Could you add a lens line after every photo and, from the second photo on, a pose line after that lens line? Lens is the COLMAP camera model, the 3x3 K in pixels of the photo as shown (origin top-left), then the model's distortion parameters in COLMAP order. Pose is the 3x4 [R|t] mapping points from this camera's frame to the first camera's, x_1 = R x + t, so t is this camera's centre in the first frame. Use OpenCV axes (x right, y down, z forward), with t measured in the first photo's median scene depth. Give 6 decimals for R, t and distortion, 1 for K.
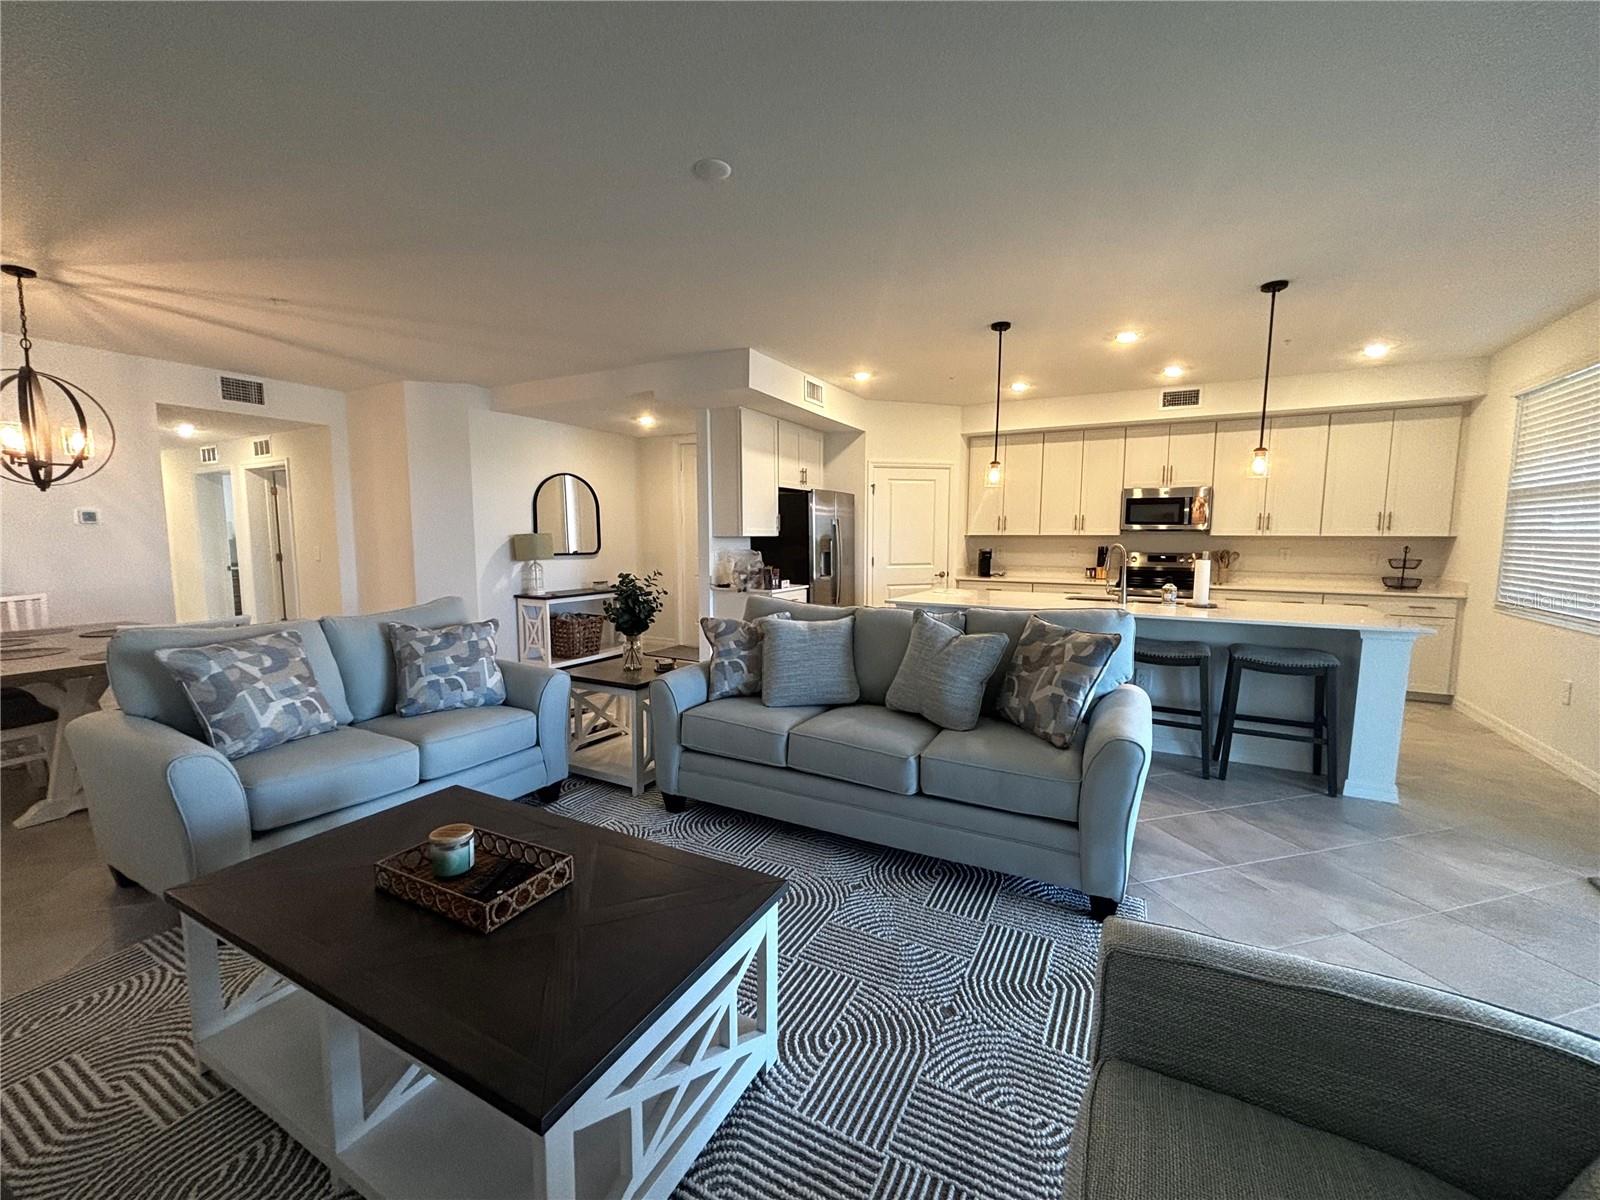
lens RADIAL K [[648.3, 0, 800.0], [0, 648.3, 600.0], [0, 0, 1]] dist [0.002192, -0.000180]
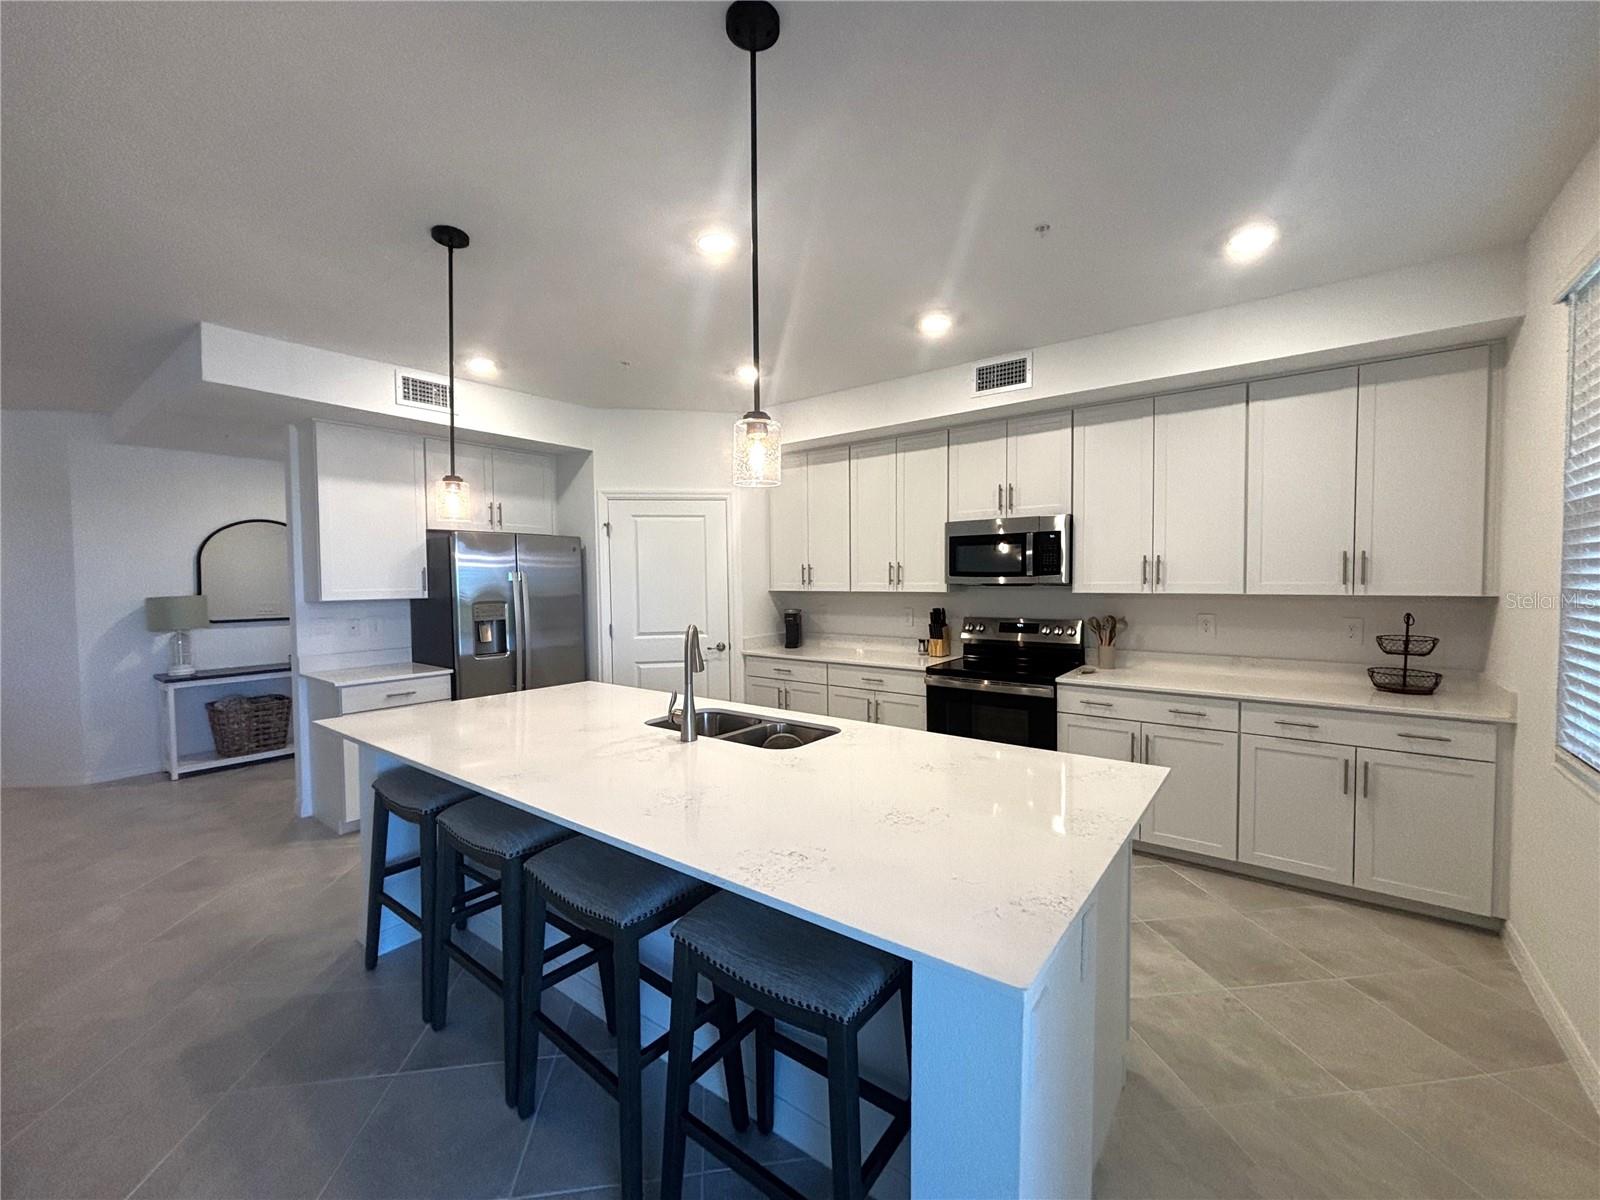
lens RADIAL K [[648.3, 0, 800.0], [0, 648.3, 600.0], [0, 0, 1]] dist [0.002192, -0.000180]
pose [[0.988305, -0.006544, -0.152350, 0.489433], [-0.003374, 0.997896, -0.064748, -0.053997], [0.152453, 0.064505, 0.986203, 0.368963]]
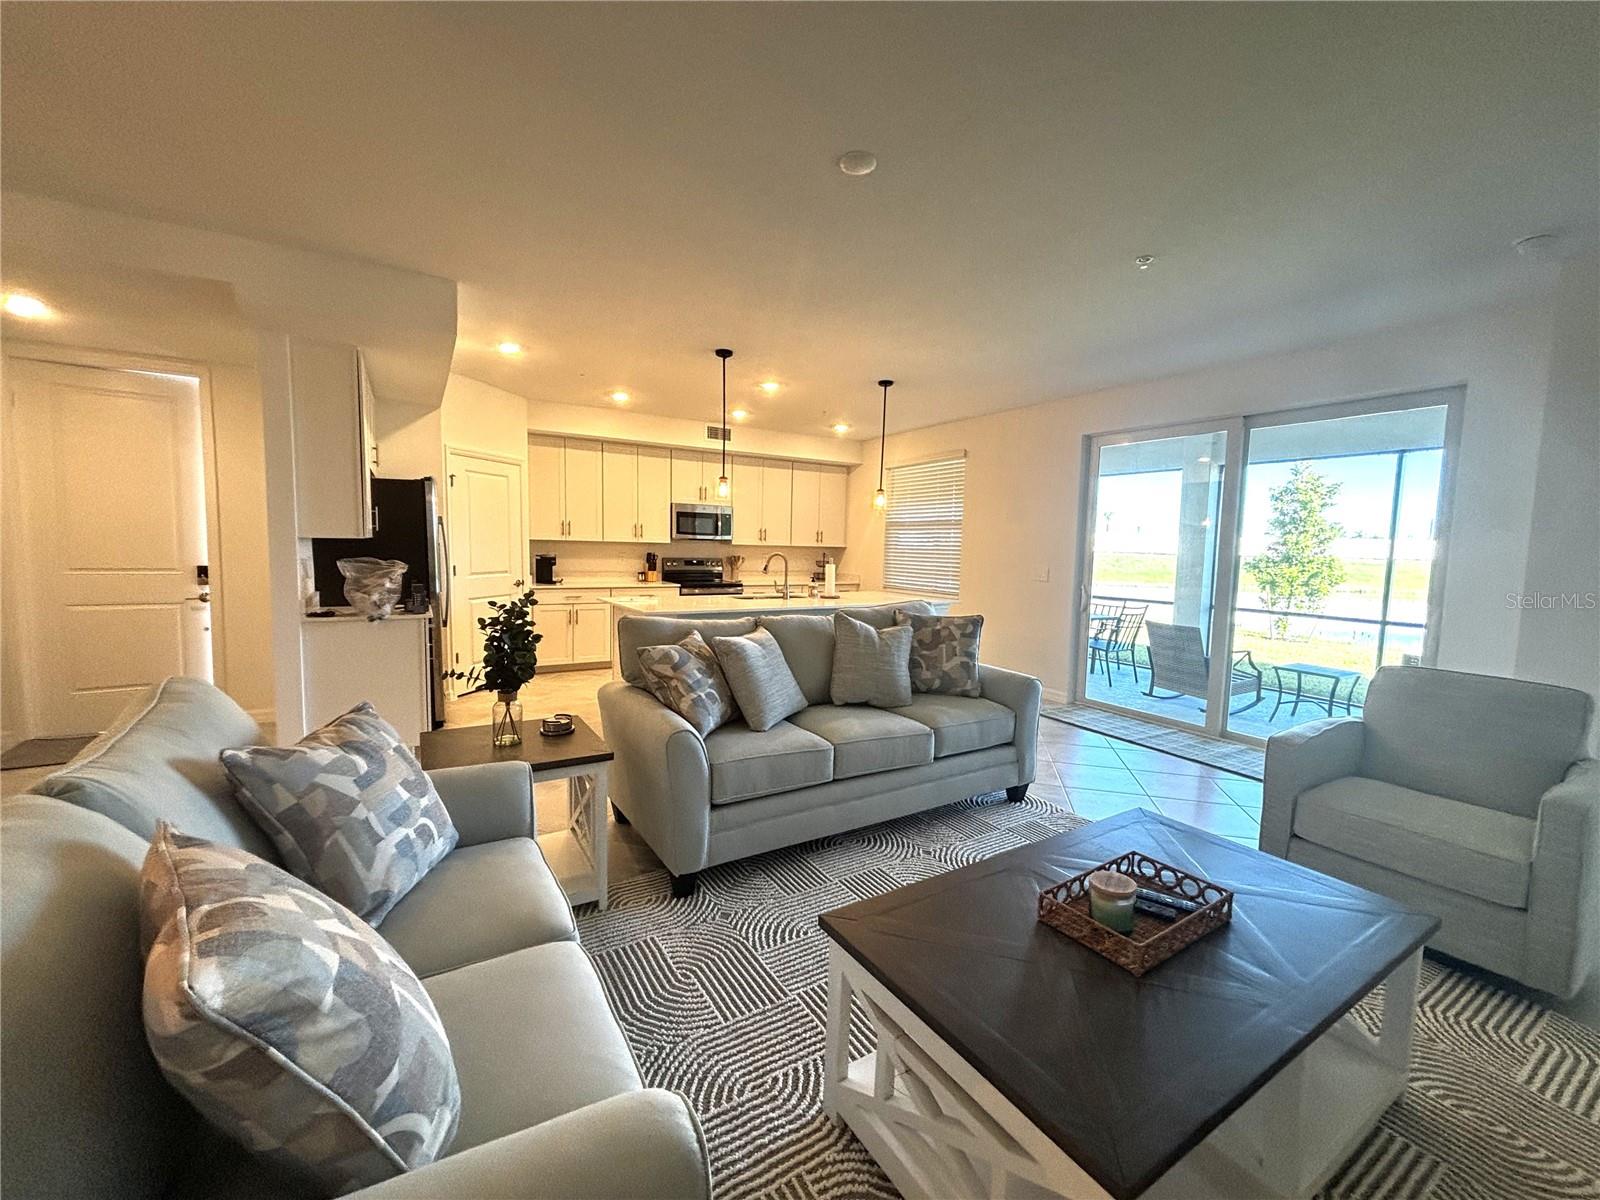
lens RADIAL K [[651.0, 0, 800.0], [0, 651.0, 600.0], [0, 0, 1]] dist [0.041256, -0.000076]
pose [[0.502075, -0.064289, 0.862431, -0.430662], [0.065588, 0.997192, 0.036151, -0.028100], [-0.862333, 0.038414, 0.504882, 0.248316]]
